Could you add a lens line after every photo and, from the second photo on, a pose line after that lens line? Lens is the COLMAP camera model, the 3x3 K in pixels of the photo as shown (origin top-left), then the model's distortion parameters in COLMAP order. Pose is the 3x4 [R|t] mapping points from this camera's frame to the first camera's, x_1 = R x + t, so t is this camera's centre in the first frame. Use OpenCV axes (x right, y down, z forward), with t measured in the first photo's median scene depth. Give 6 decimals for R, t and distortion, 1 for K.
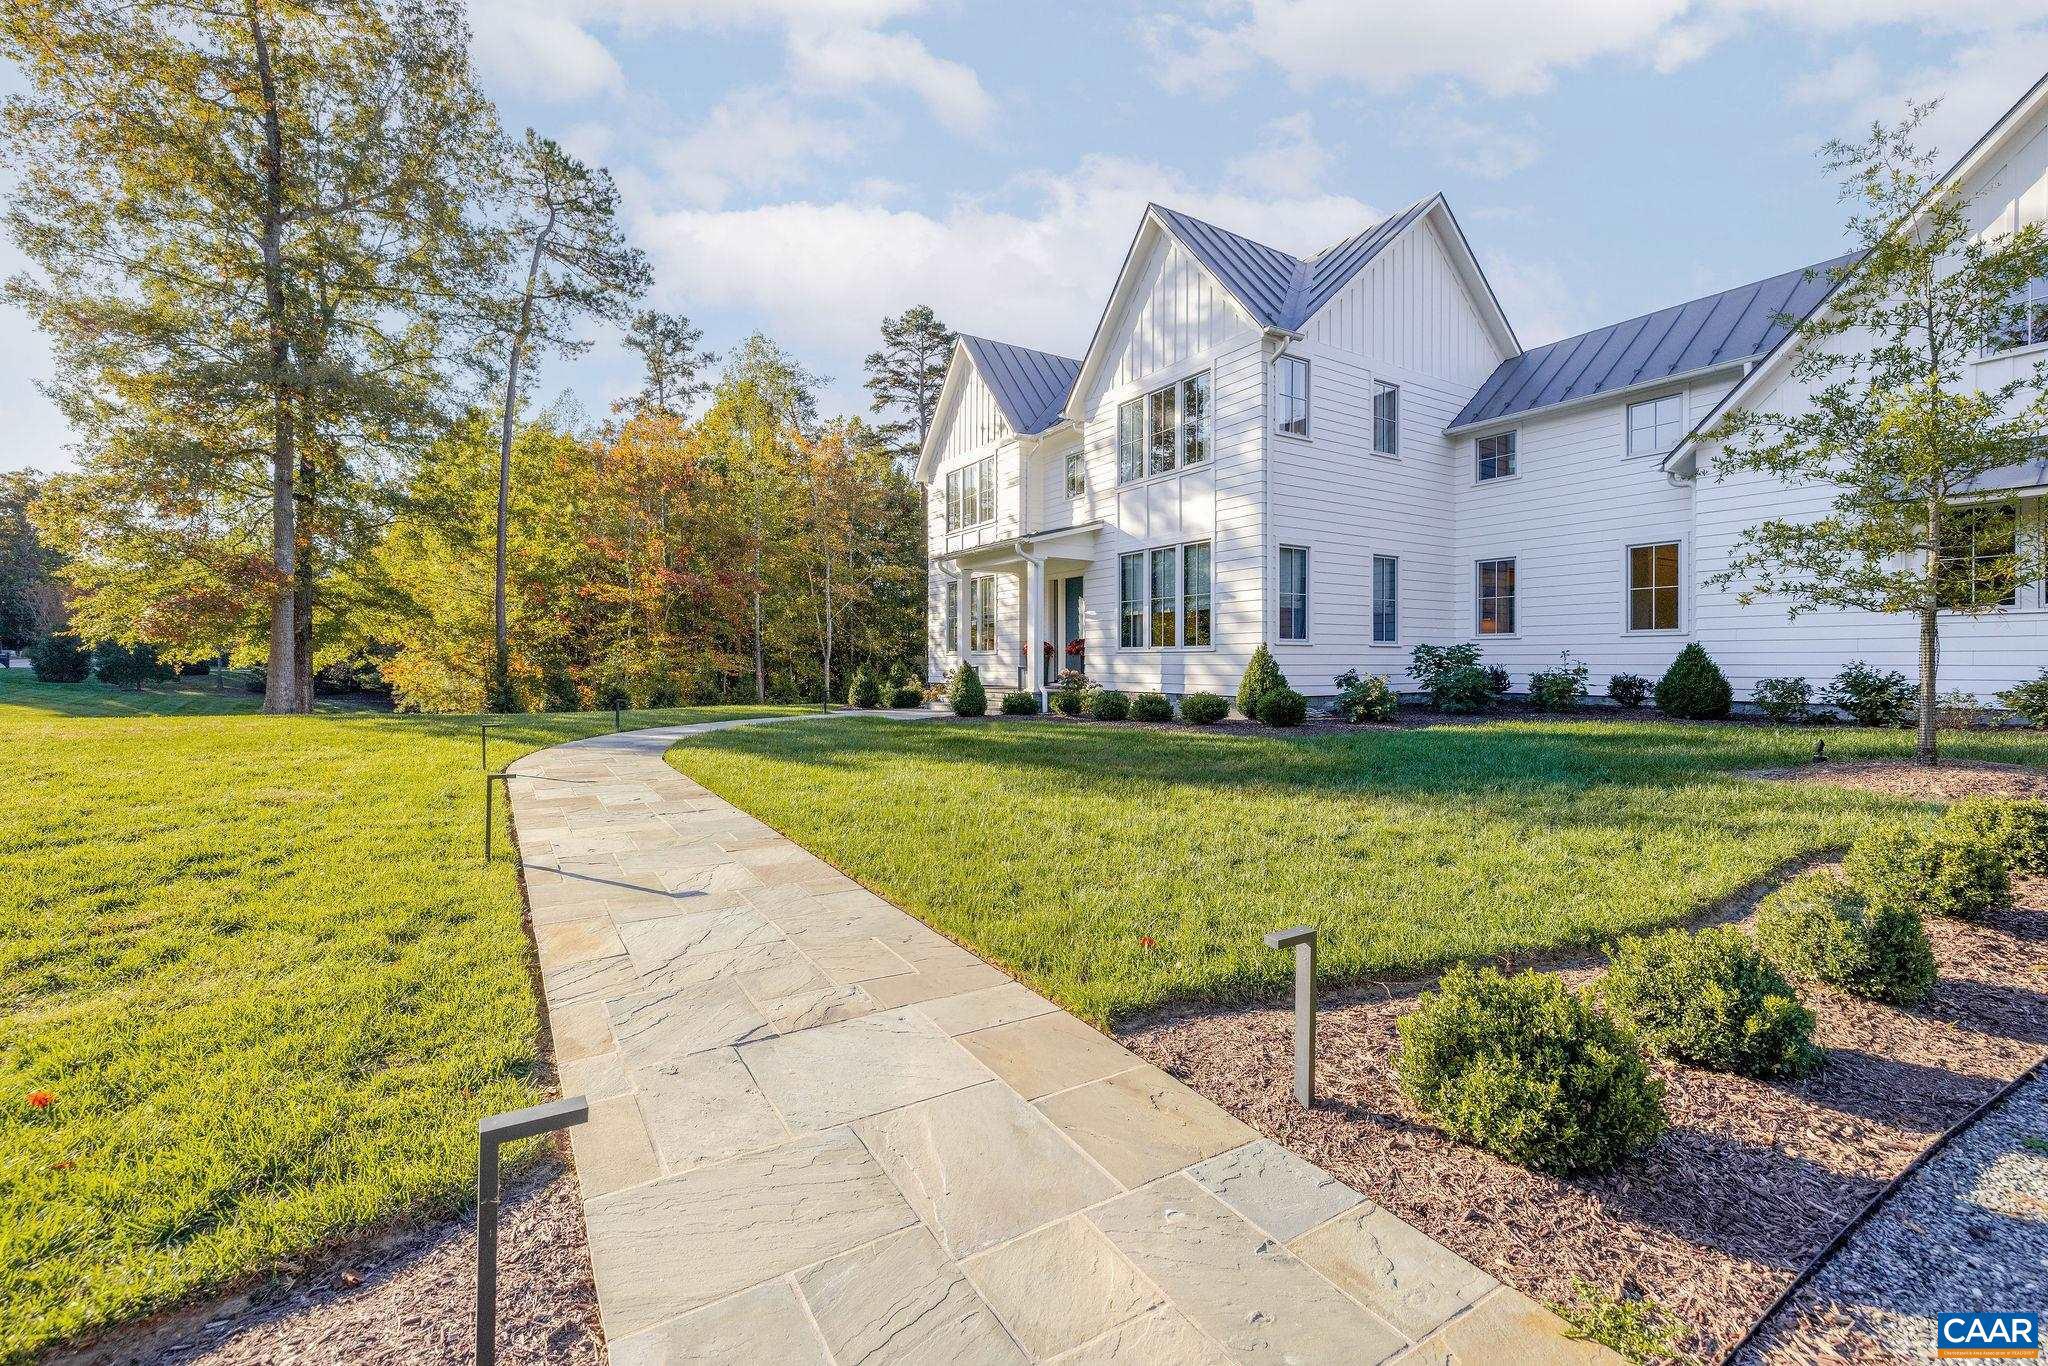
lens RADIAL K [[837.3, 0, 1025.7], [0, 837.3, 657.9], [0, 0, 1]] dist [0.012716, -0.000103]
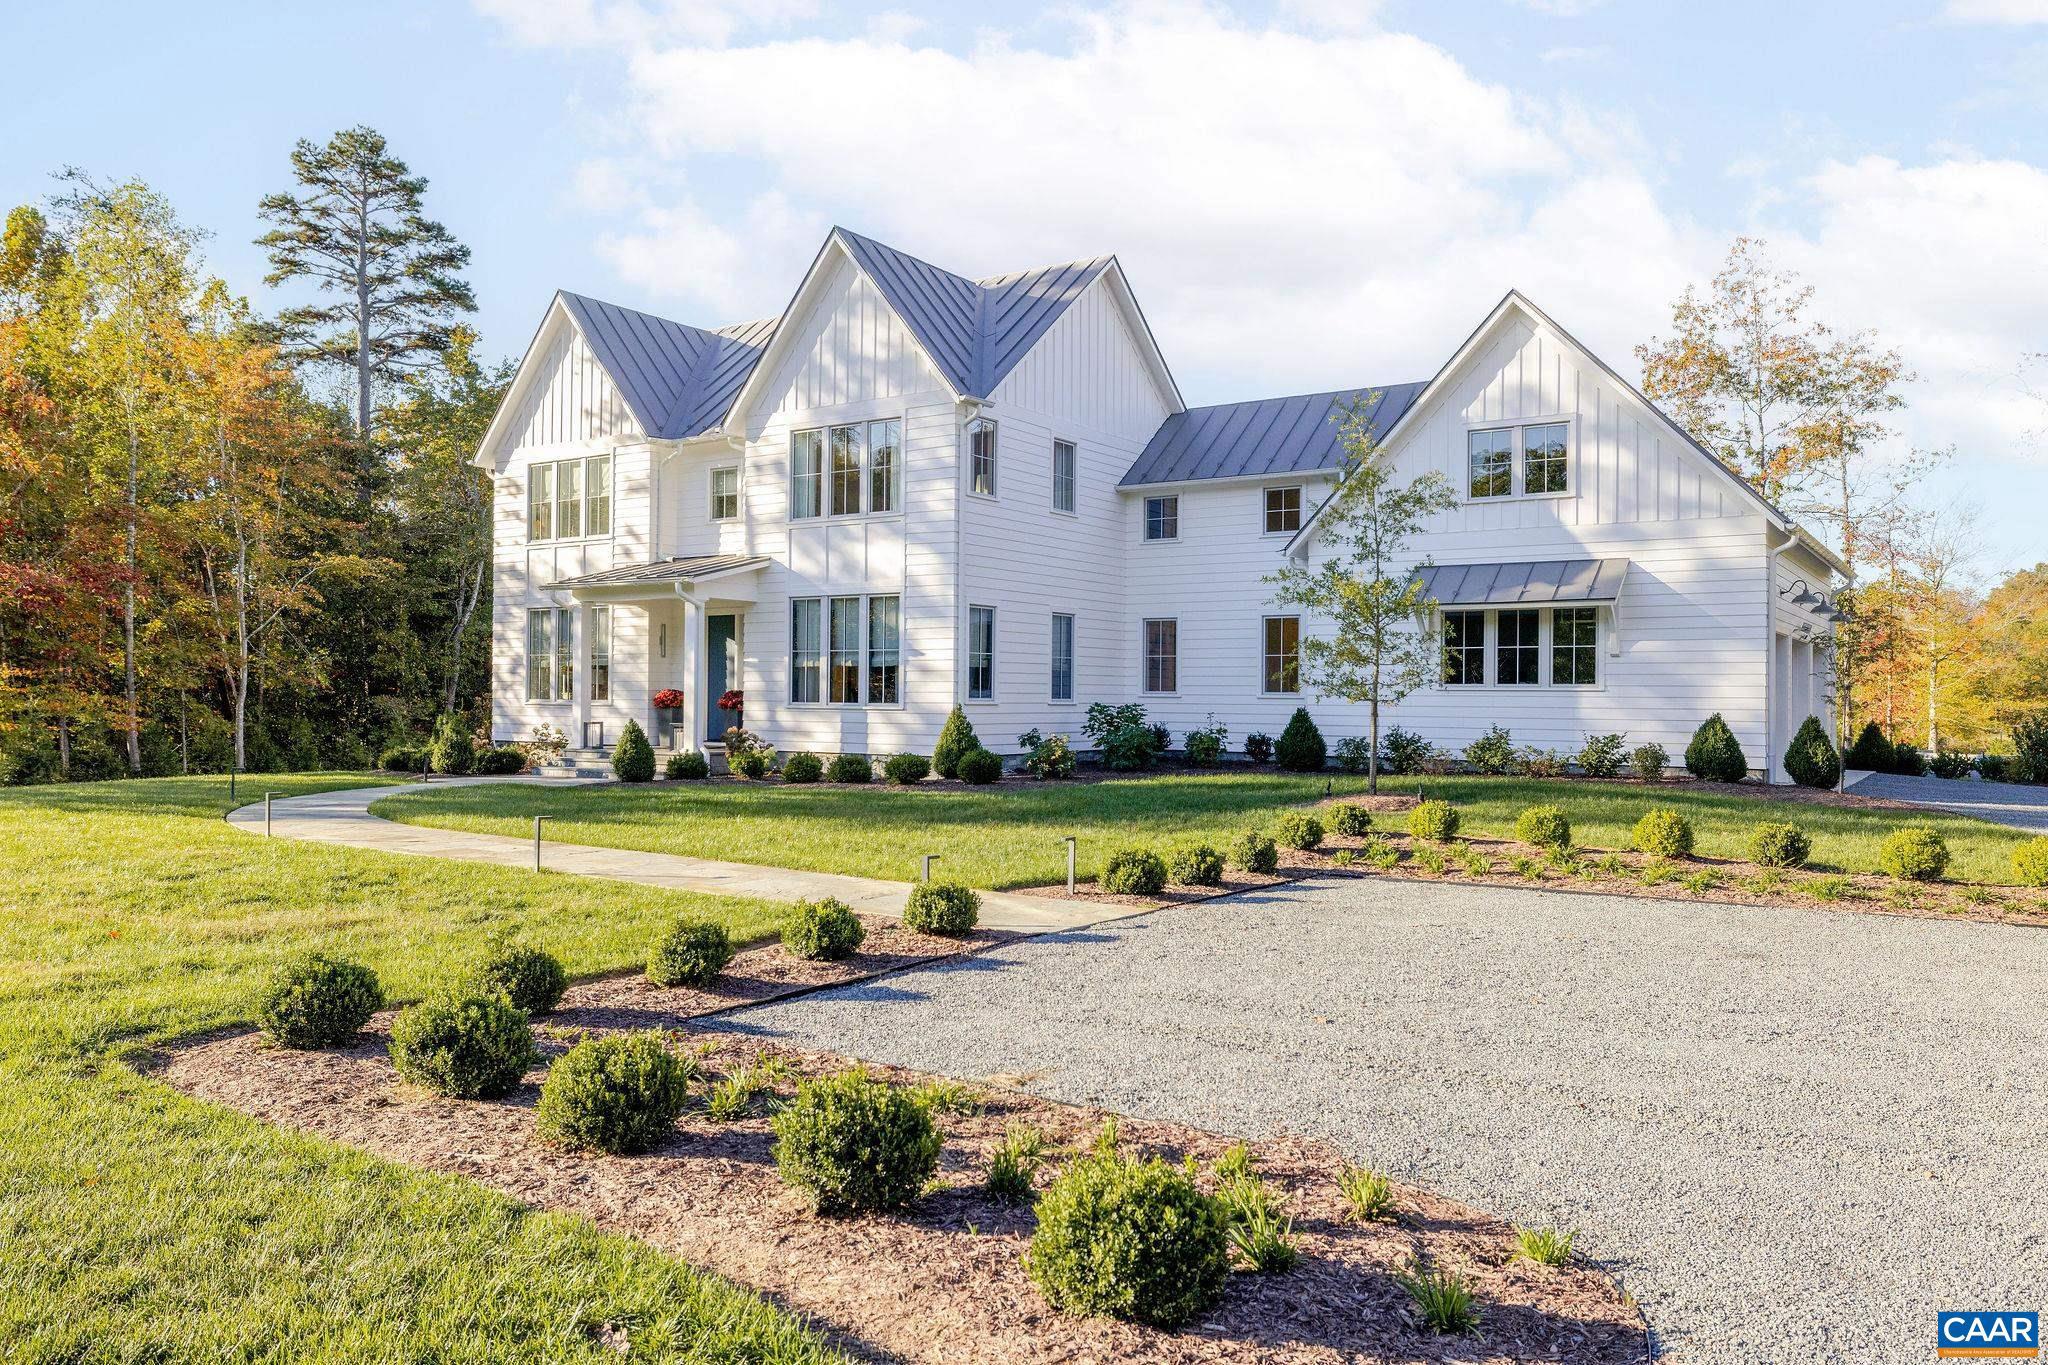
lens RADIAL K [[1451.2, 0, 1030.5], [0, 1451.2, 680.6], [0, 0, 1]] dist [-0.009050, 0.000432]
pose [[0.919602, 0.010643, 0.392707, -0.279345], [-0.009325, 0.999943, -0.005264, -0.031714], [-0.392741, 0.001179, 0.919649, -0.562414]]
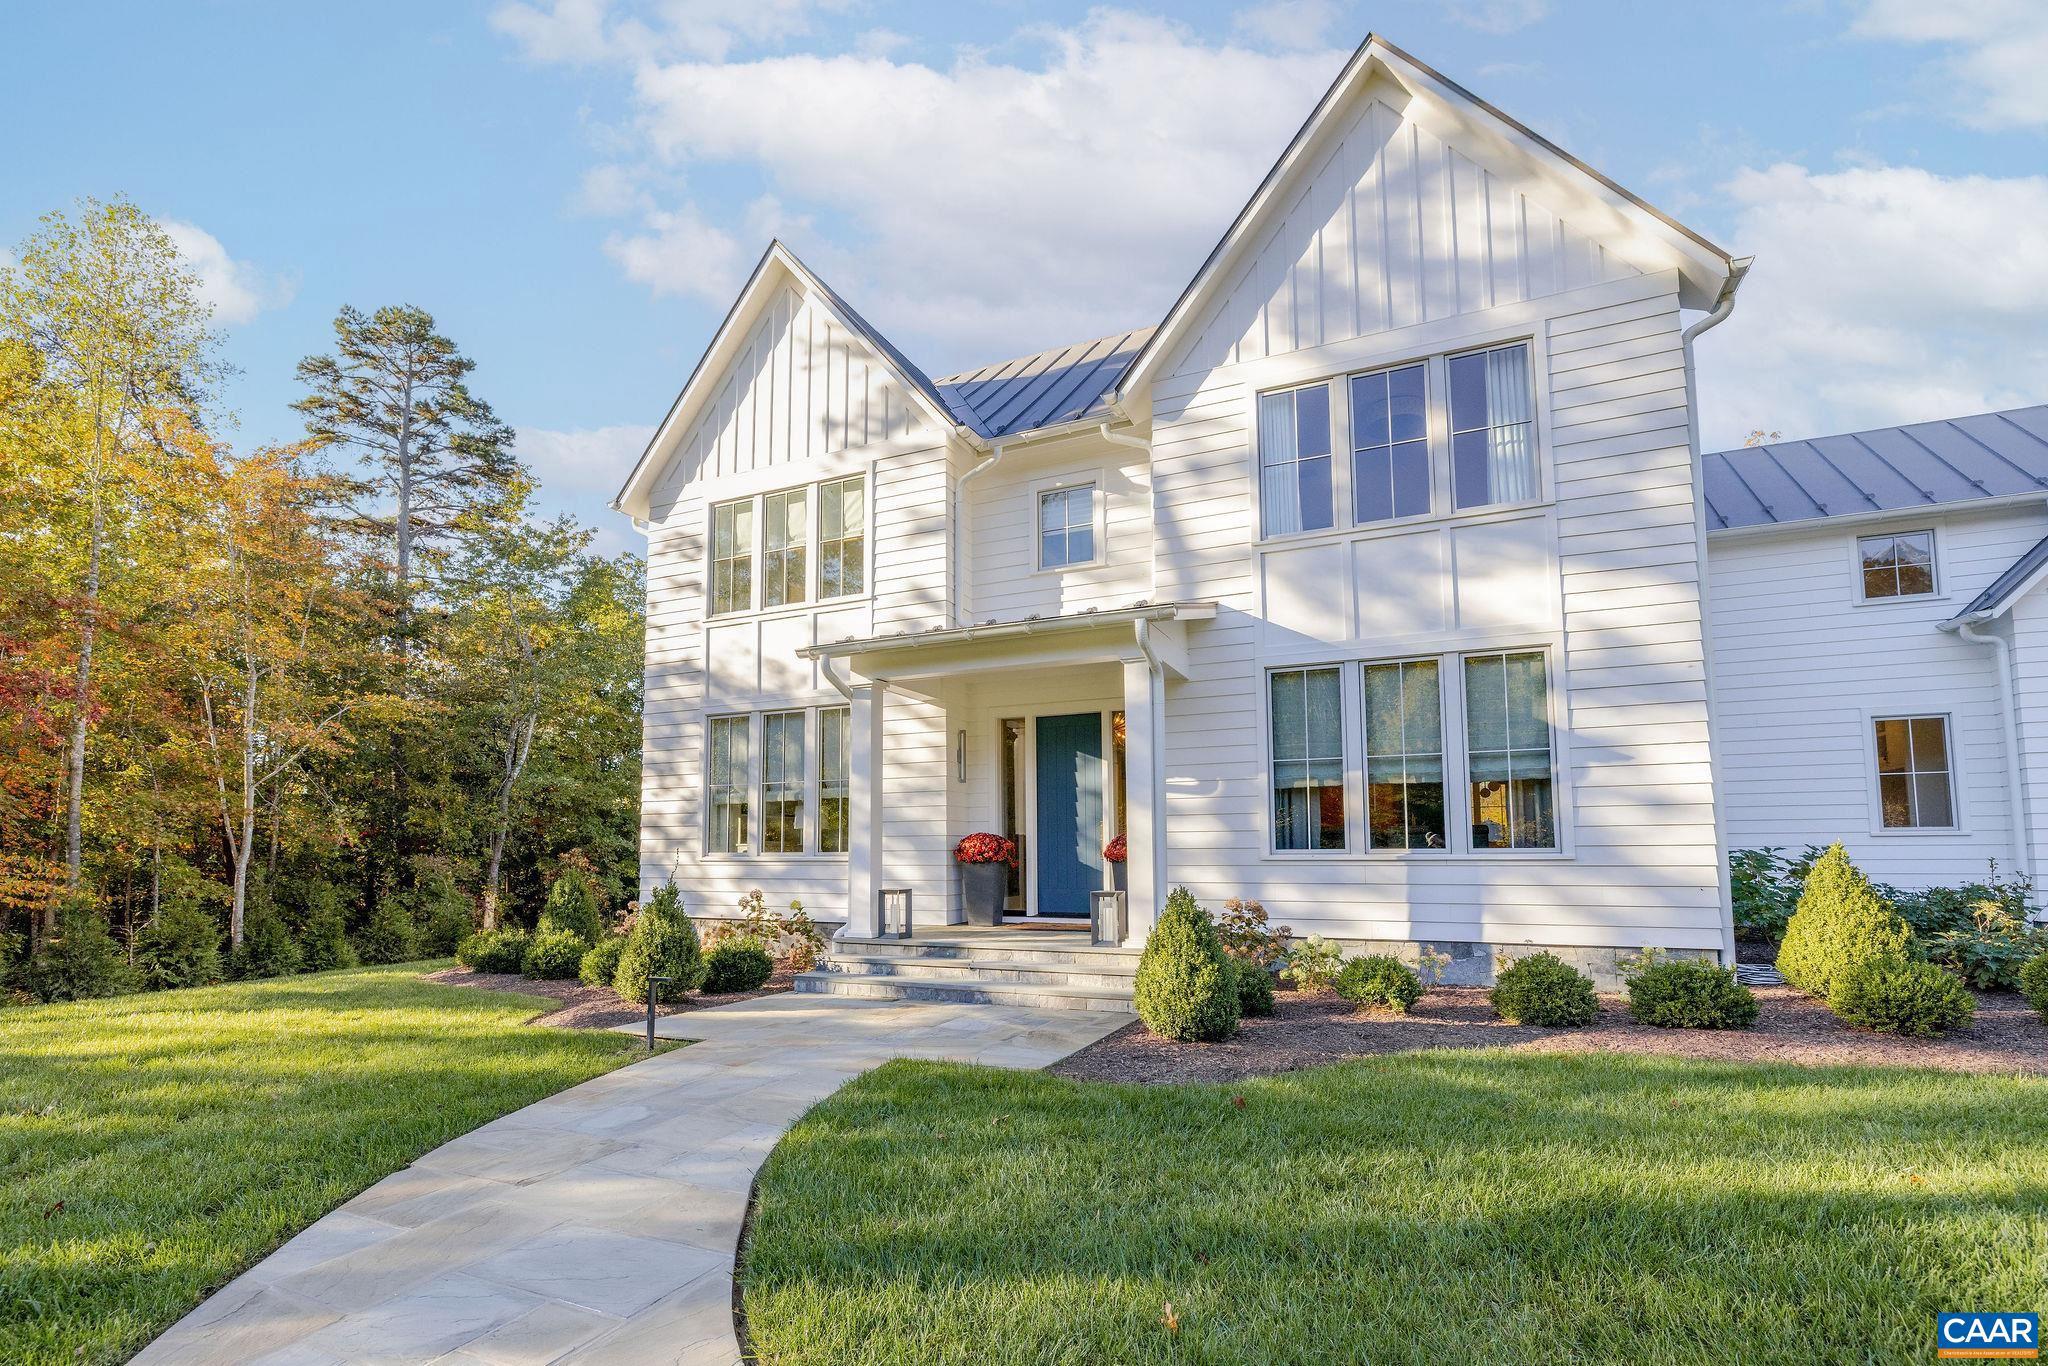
lens RADIAL K [[908.8, 0, 973.9], [0, 908.8, 775.5], [0, 0, 1]] dist [-0.008218, 0.000462]
pose [[0.846504, 0.041573, 0.530757, -0.361794], [0.001598, 0.996744, -0.080620, -0.014548], [-0.532380, 0.069094, 0.843681, 0.674145]]
